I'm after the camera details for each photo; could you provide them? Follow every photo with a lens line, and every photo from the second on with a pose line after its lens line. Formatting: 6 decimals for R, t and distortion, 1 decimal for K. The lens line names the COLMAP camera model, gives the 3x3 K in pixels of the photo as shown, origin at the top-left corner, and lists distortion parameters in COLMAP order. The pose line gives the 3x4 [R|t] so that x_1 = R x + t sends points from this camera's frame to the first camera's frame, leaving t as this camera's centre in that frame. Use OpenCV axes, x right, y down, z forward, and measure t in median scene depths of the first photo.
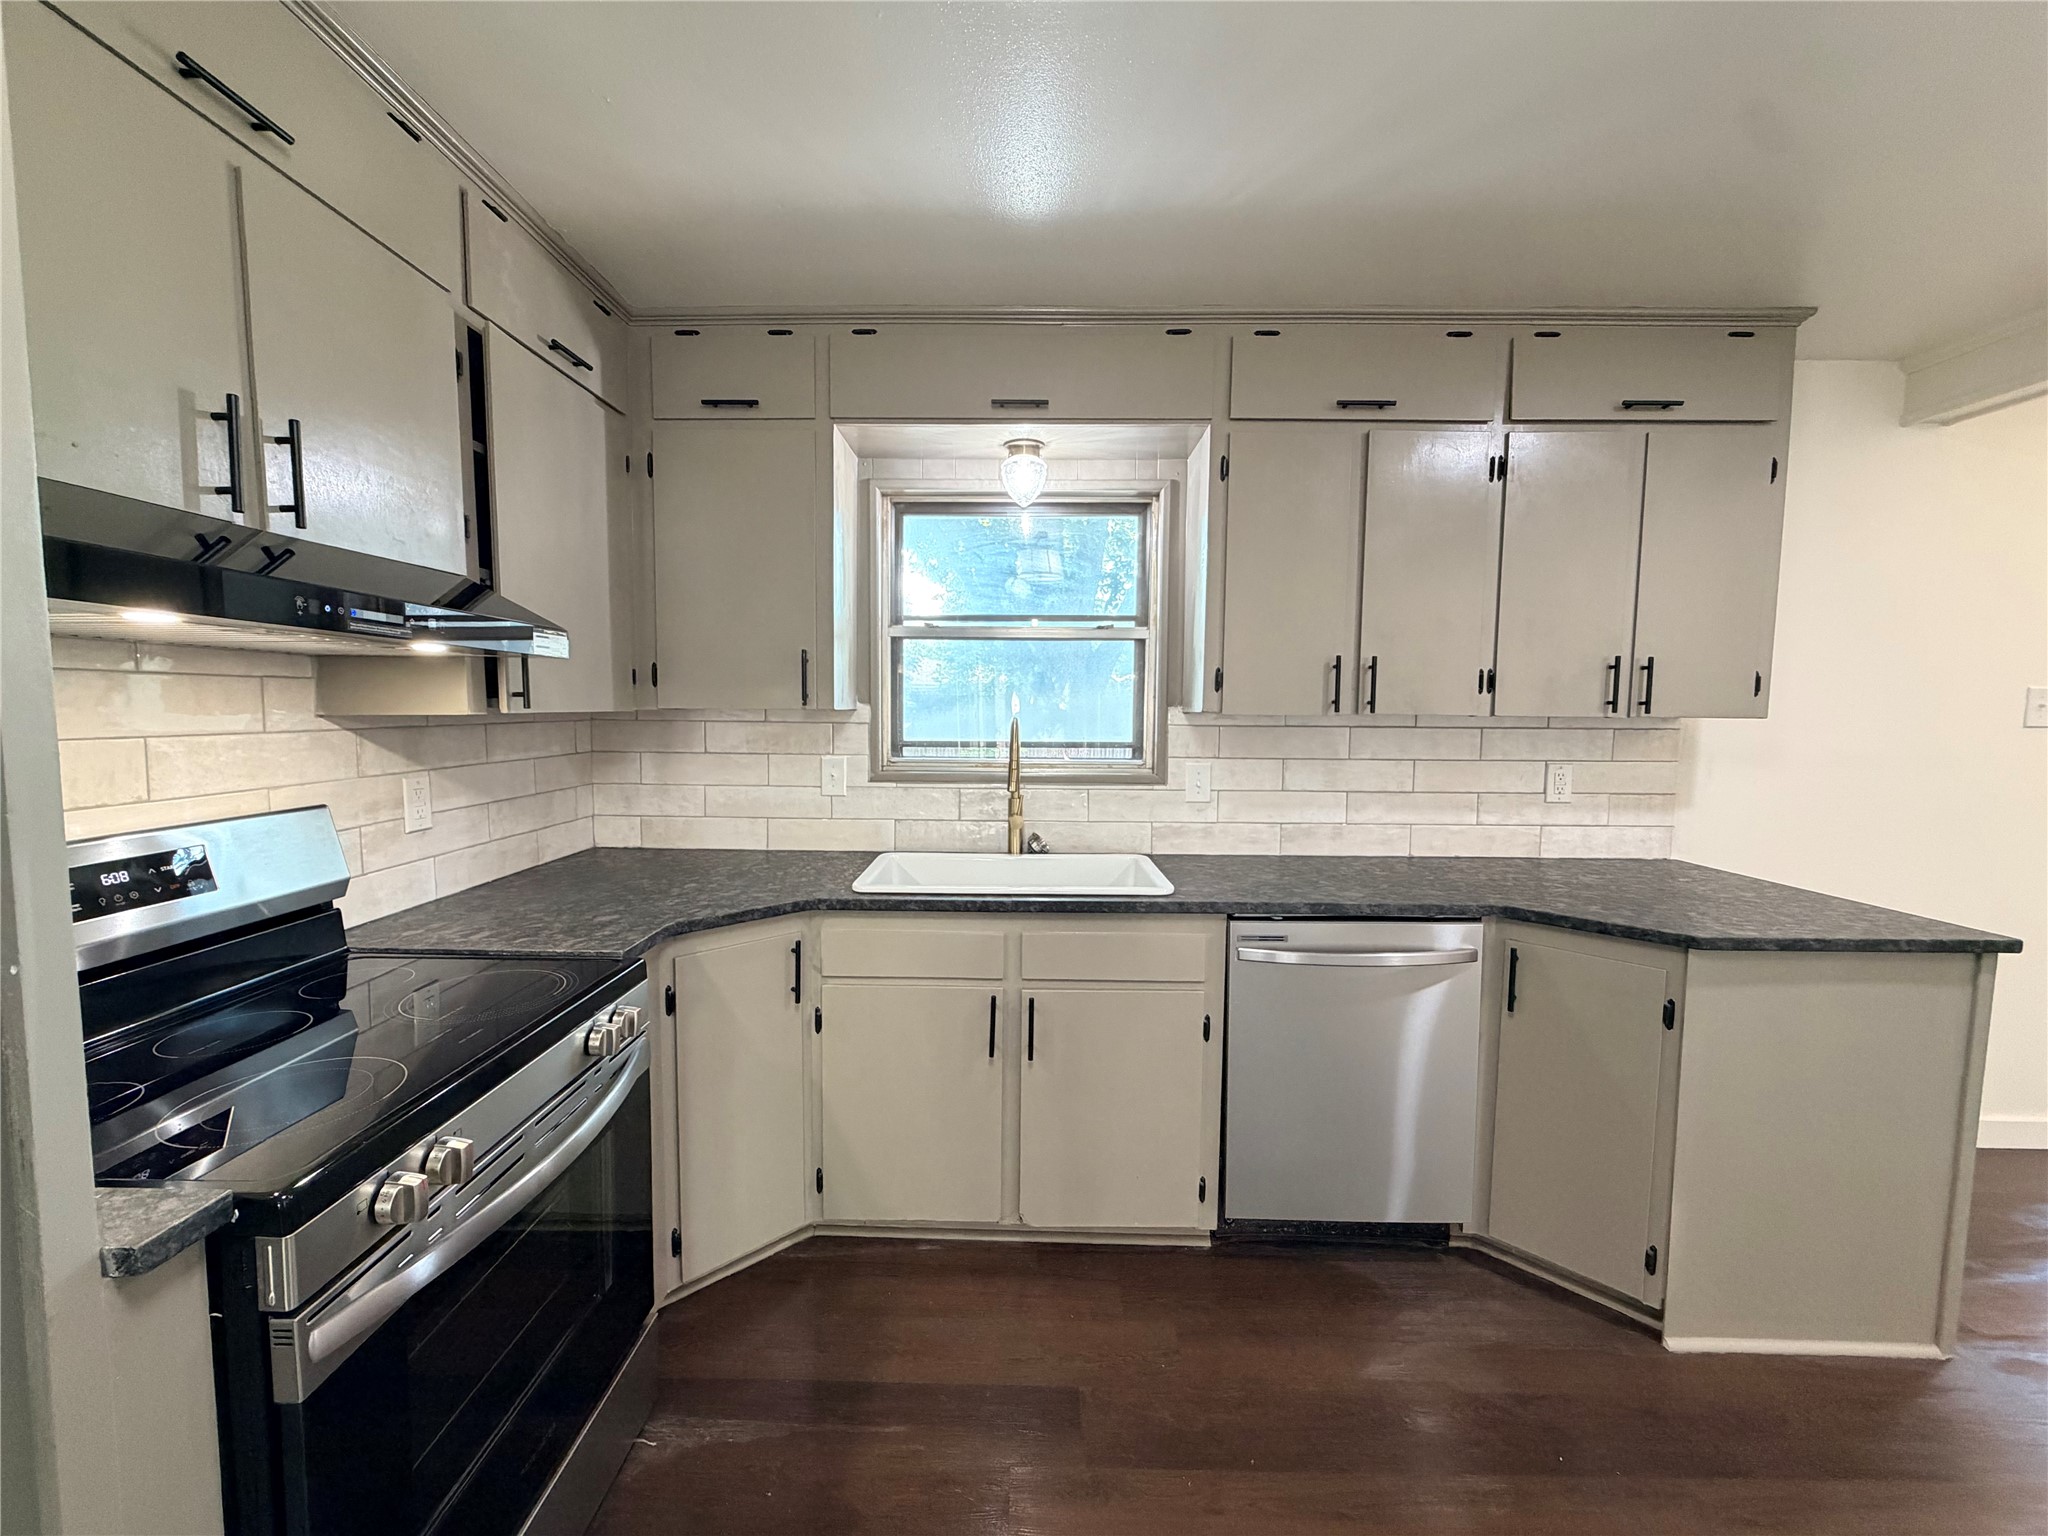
lens RADIAL K [[814.6, 0, 1012.9], [0, 814.6, 769.1], [0, 0, 1]] dist [-0.000224, -0.000338]
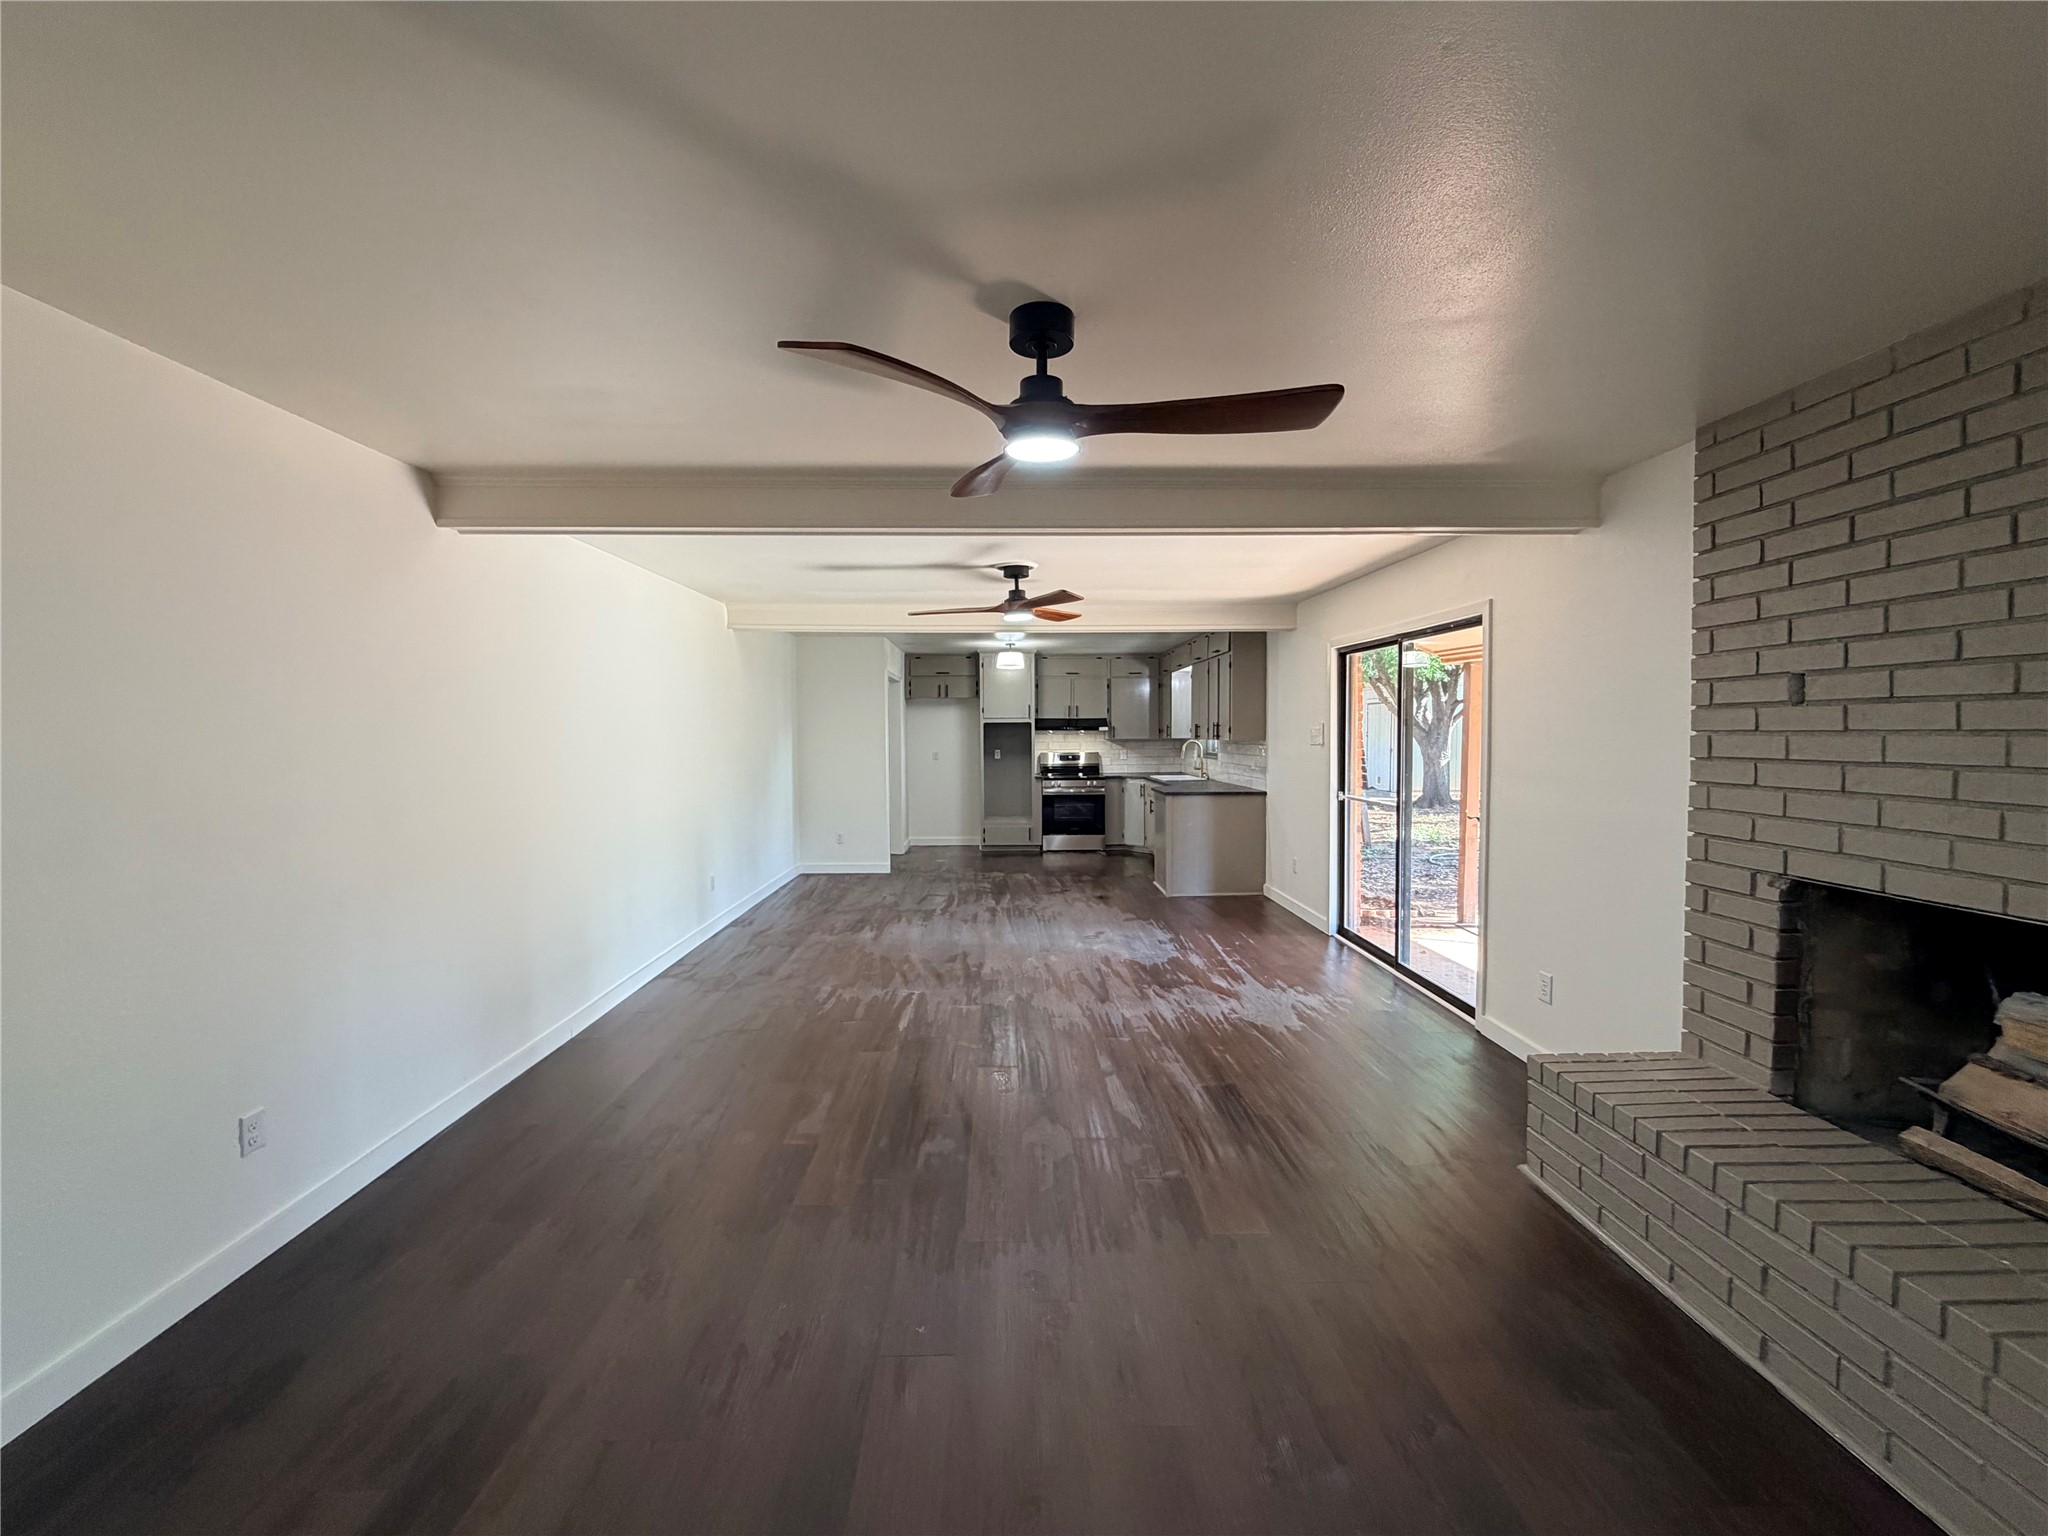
lens RADIAL K [[814.6, 0, 1015.9], [0, 814.6, 764.9], [0, 0, 1]] dist [-0.000224, -0.000338]
pose [[0.031775, 0.031640, -0.998994, 4.228632], [-0.069835, 0.997126, 0.029360, -0.001617], [0.997052, 0.068832, 0.033894, 0.053174]]
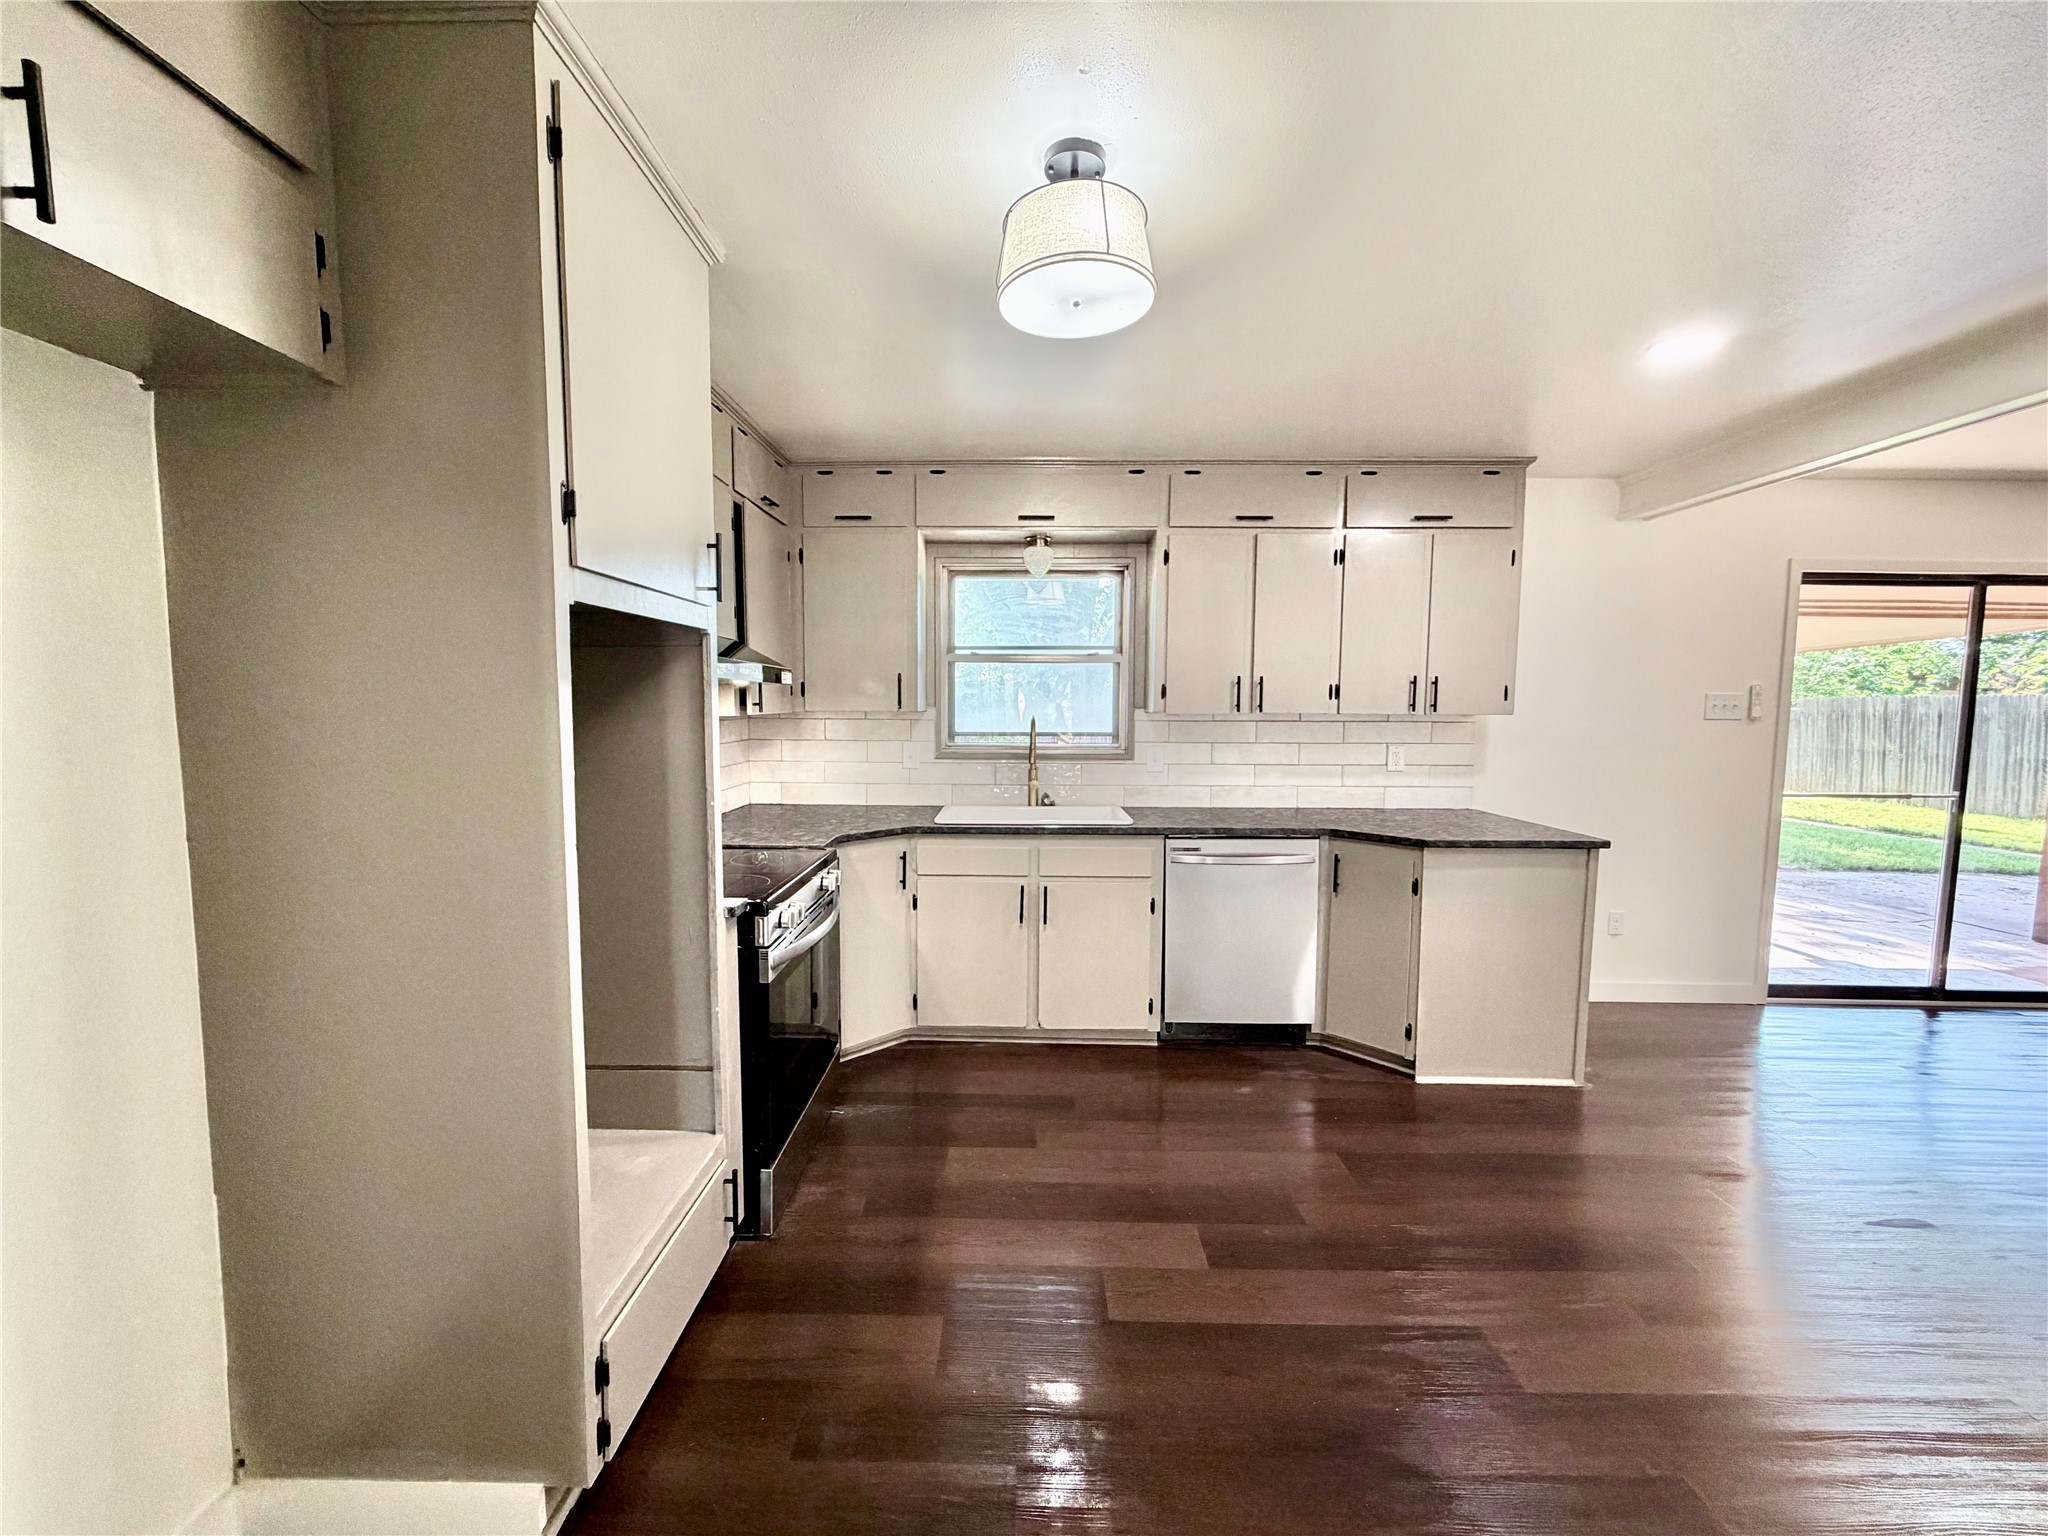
lens RADIAL K [[814.6, 0, 1014.1], [0, 814.6, 769.0], [0, 0, 1]] dist [-0.000224, -0.000338]
pose [[0.999991, -0.003024, -0.002973, -0.032154], [0.003038, 0.999983, 0.004956, 0.032187], [0.002958, -0.004965, 0.999983, -0.588744]]
